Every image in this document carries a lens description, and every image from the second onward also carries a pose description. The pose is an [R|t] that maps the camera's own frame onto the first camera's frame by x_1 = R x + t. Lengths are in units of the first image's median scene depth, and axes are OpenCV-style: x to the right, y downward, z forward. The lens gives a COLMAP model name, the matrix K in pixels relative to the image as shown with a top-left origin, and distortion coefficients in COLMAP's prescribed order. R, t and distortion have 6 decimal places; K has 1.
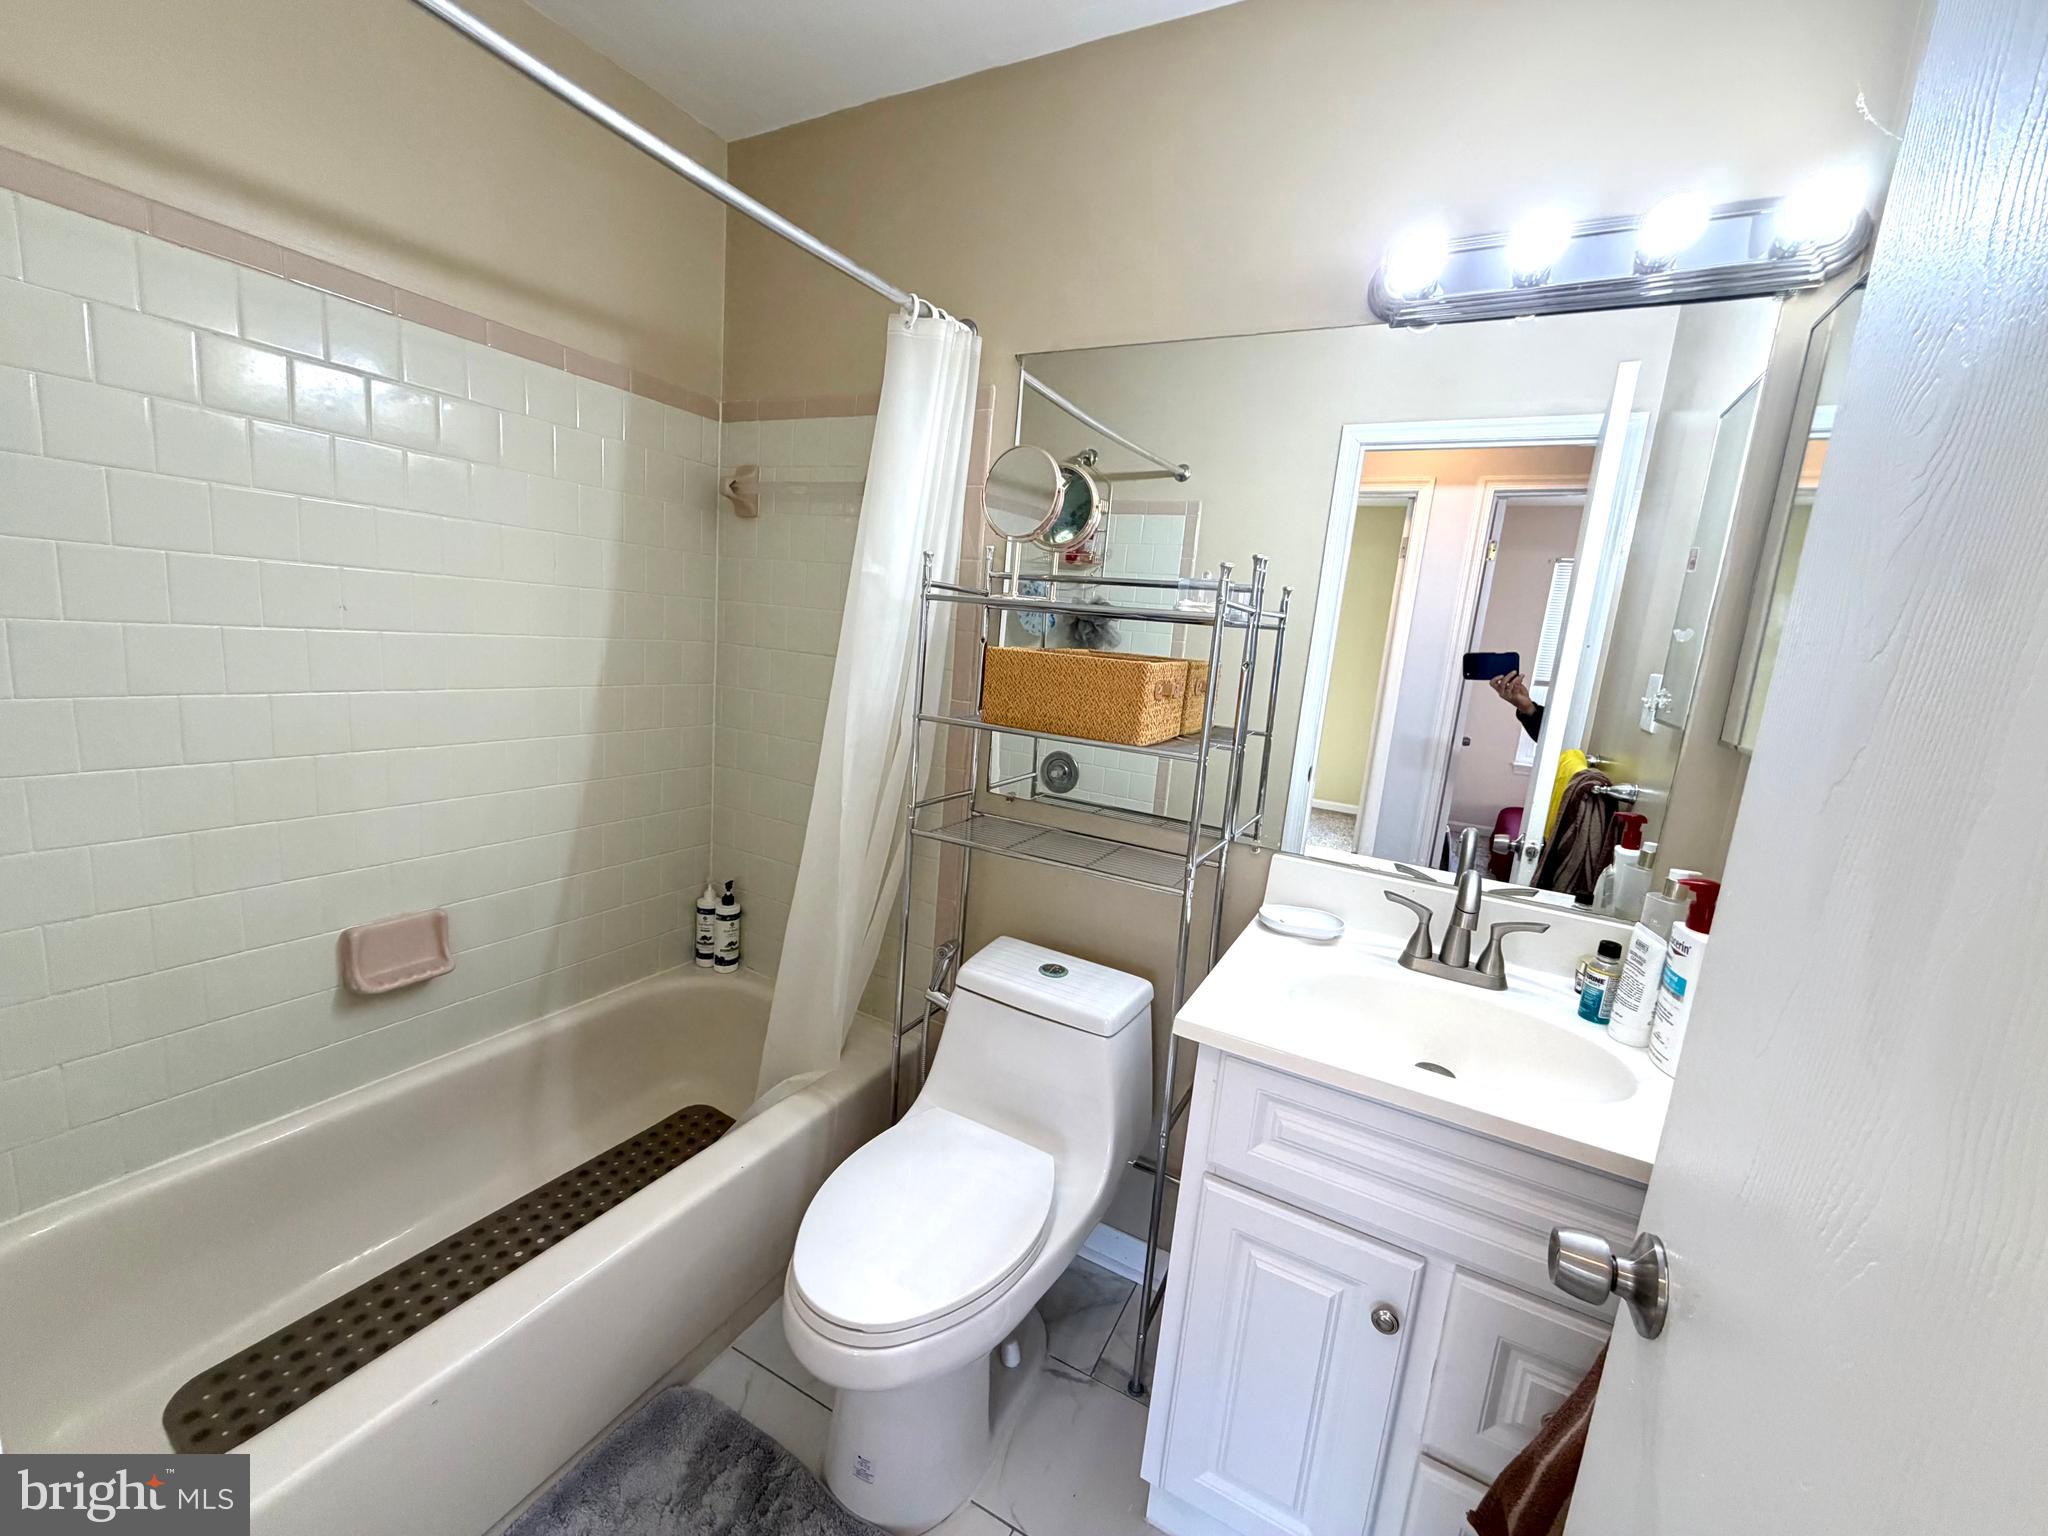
lens RADIAL K [[816.3, 0, 1015.8], [0, 816.3, 767.6], [0, 0, 1]] dist [-0.000633, 0.000033]
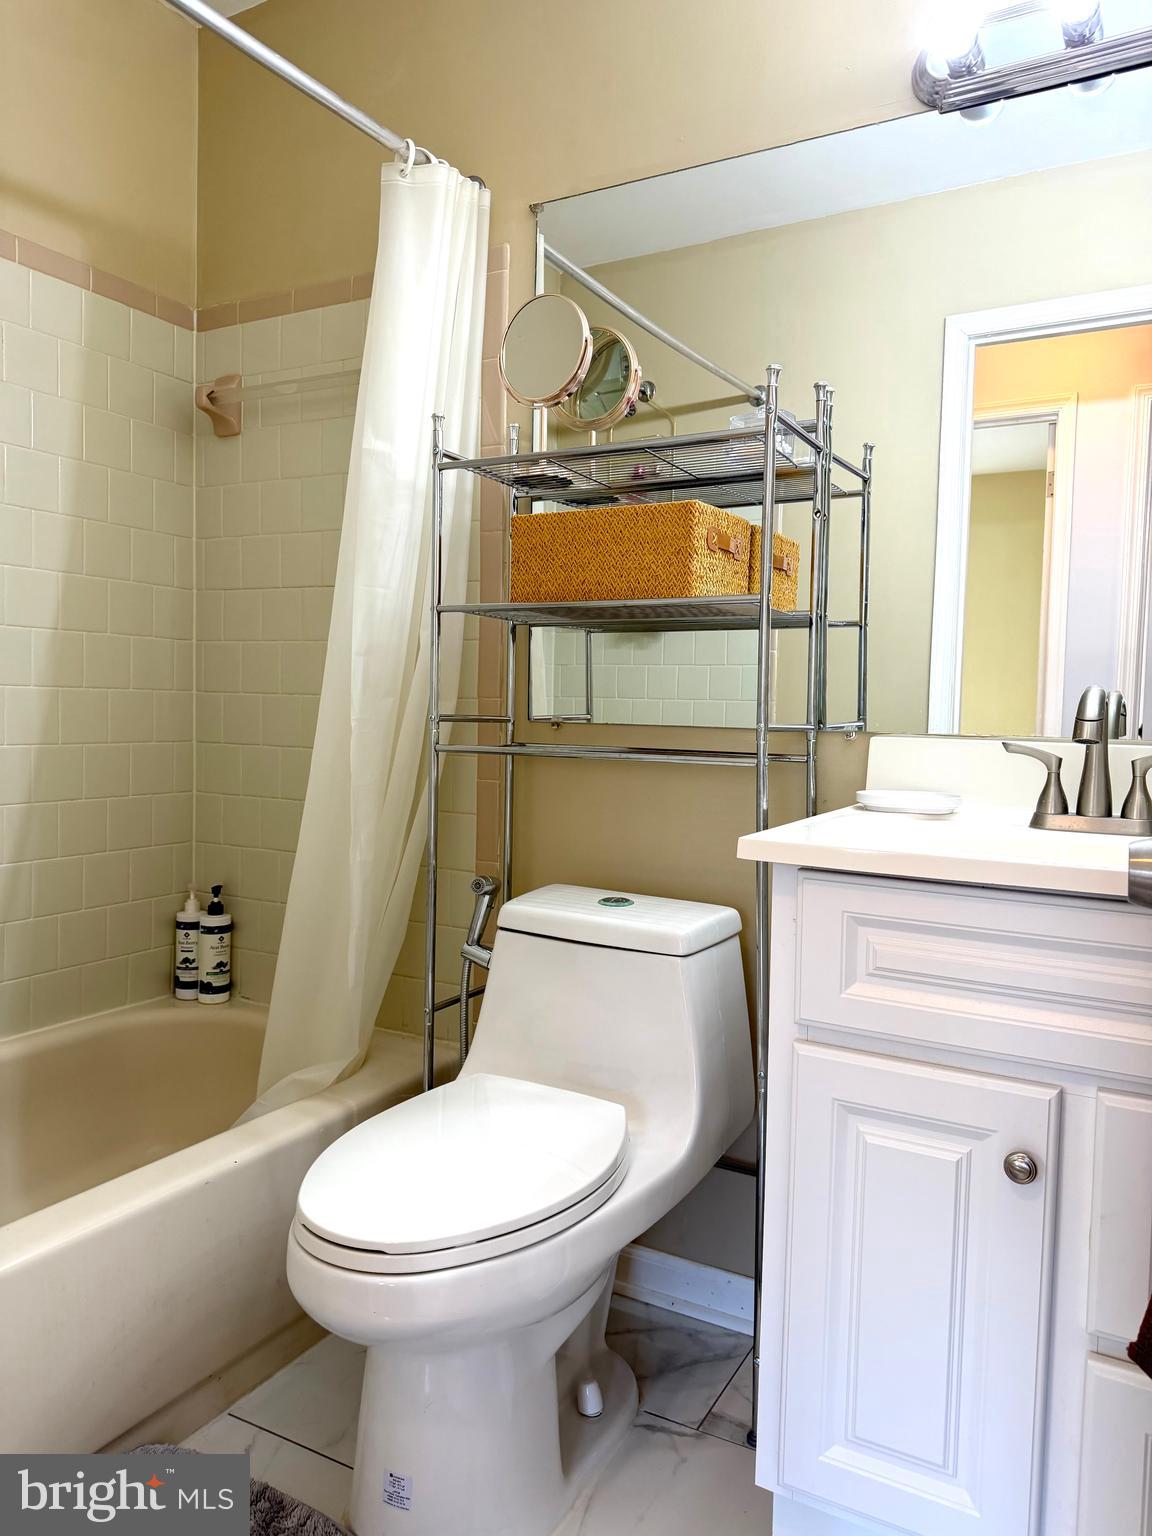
lens RADIAL K [[1095.2, 0, 576.0], [0, 1095.2, 768.0], [0, 0, 1]] dist [0.094929, -0.124238]
pose [[0.997917, -0.061888, -0.018233, 0.034708], [0.059037, 0.989908, -0.128825, 0.251652], [0.026022, 0.127480, 0.991500, -0.102084]]
